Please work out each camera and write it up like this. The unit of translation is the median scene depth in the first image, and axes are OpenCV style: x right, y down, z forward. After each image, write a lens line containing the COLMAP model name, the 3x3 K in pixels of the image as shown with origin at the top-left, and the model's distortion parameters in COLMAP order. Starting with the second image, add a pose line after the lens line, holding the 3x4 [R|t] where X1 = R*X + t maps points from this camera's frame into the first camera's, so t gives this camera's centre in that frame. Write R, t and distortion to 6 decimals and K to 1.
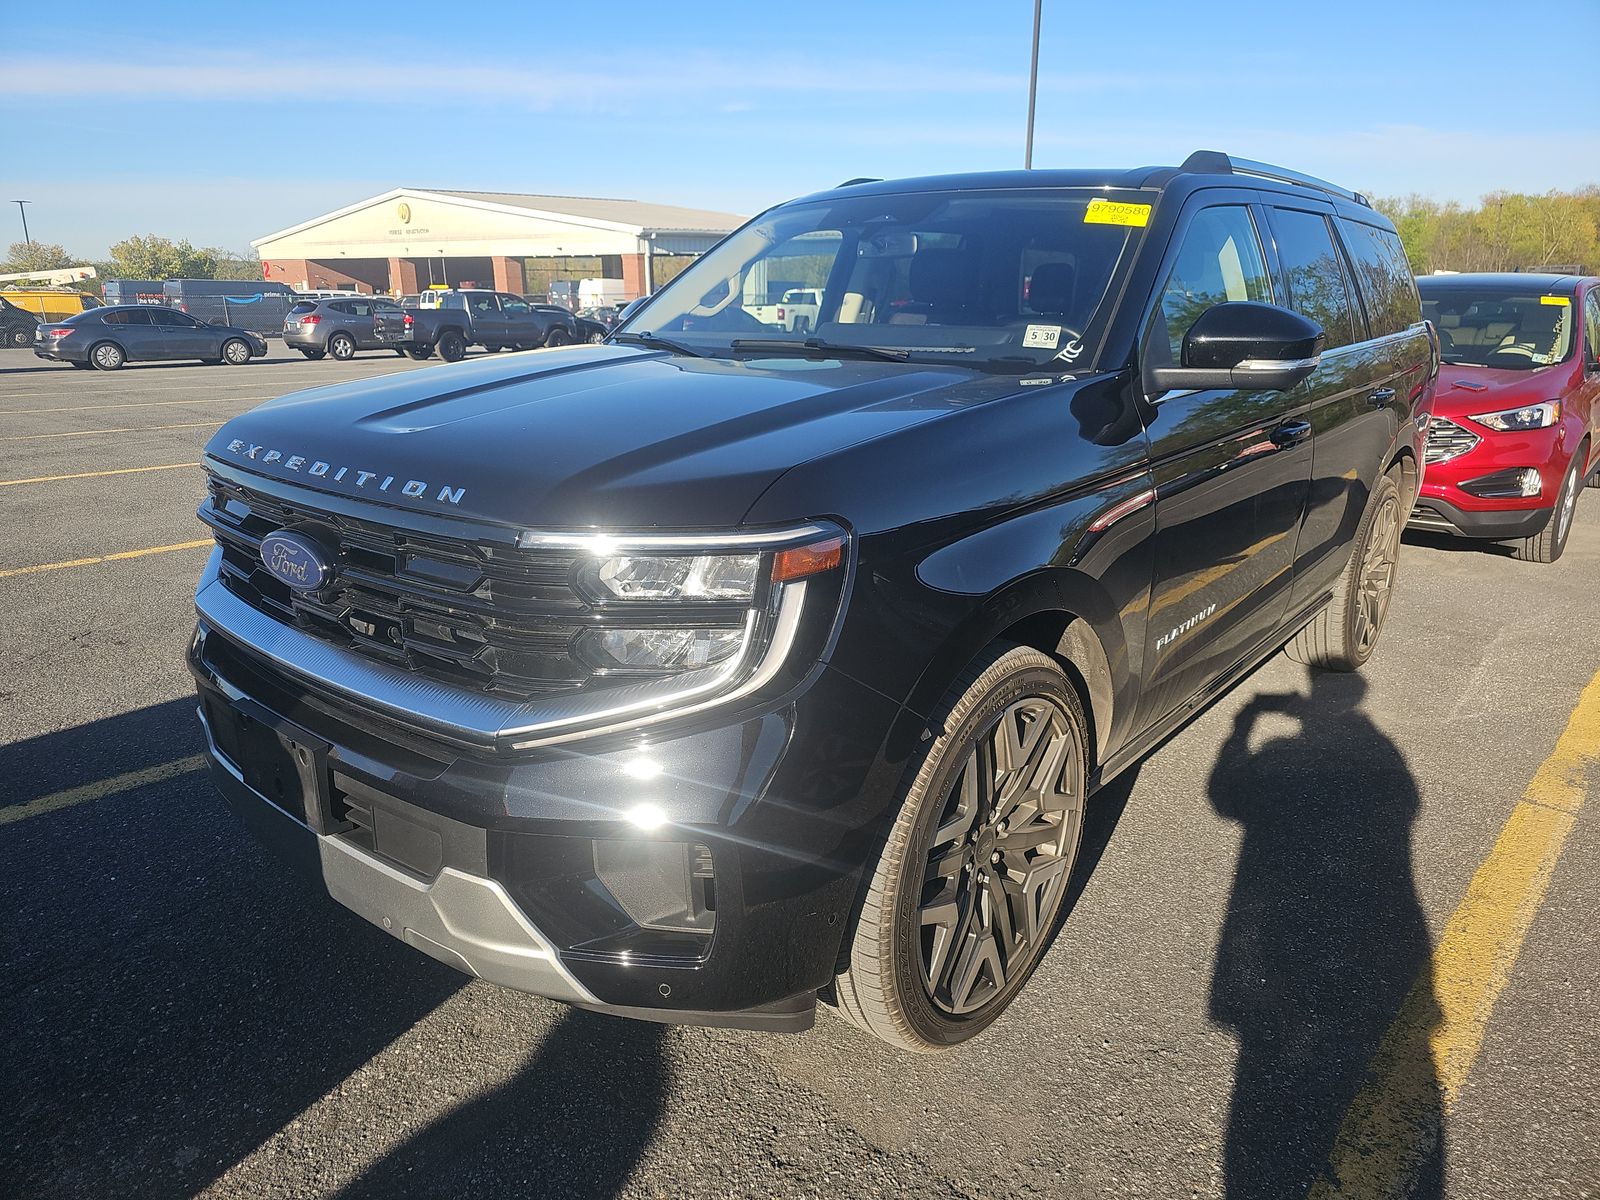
lens RADIAL K [[1060.0, 0, 811.2], [0, 1060.0, 602.5], [0, 0, 1]] dist [0.031266, -0.031234]
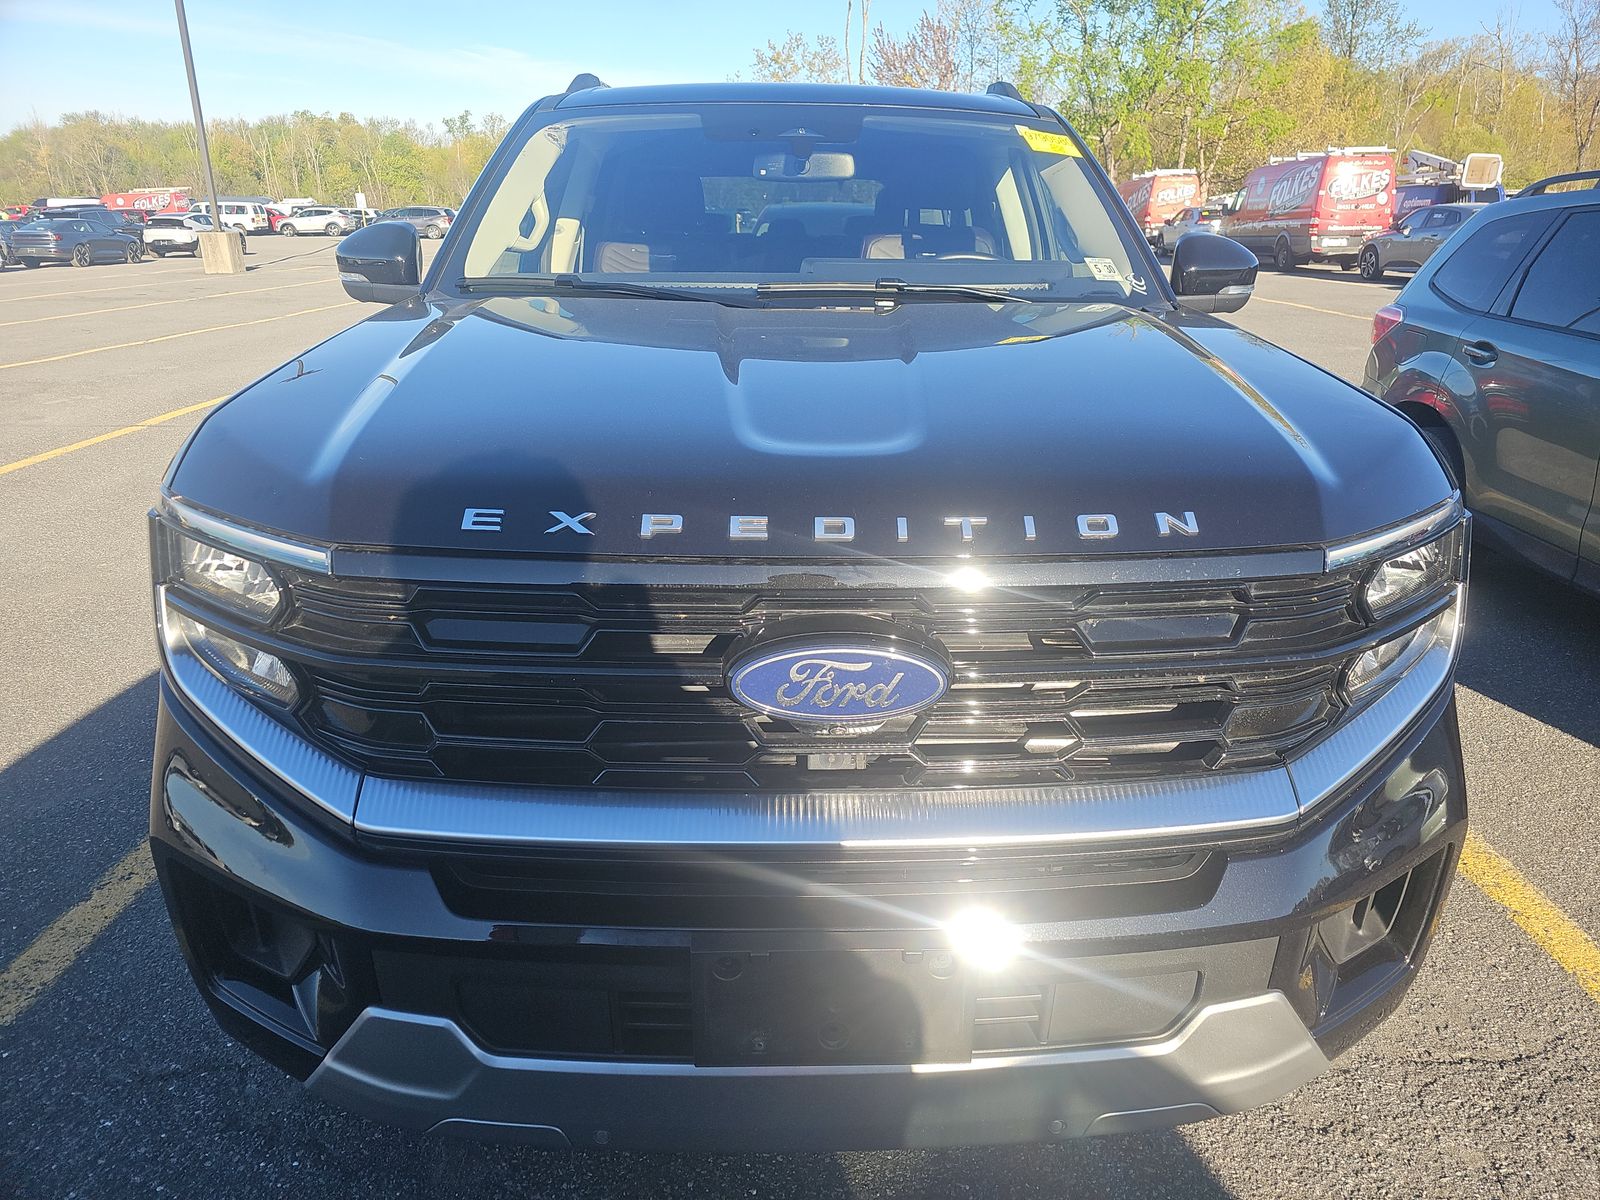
lens RADIAL K [[1060.0, 0, 811.2], [0, 1060.0, 602.5], [0, 0, 1]] dist [0.031266, -0.031234]
pose [[0.705632, -0.236002, 0.668122, -0.909850], [0.189042, 0.971429, 0.143484, -0.180258], [-0.682896, 0.025056, 0.730086, 0.590010]]
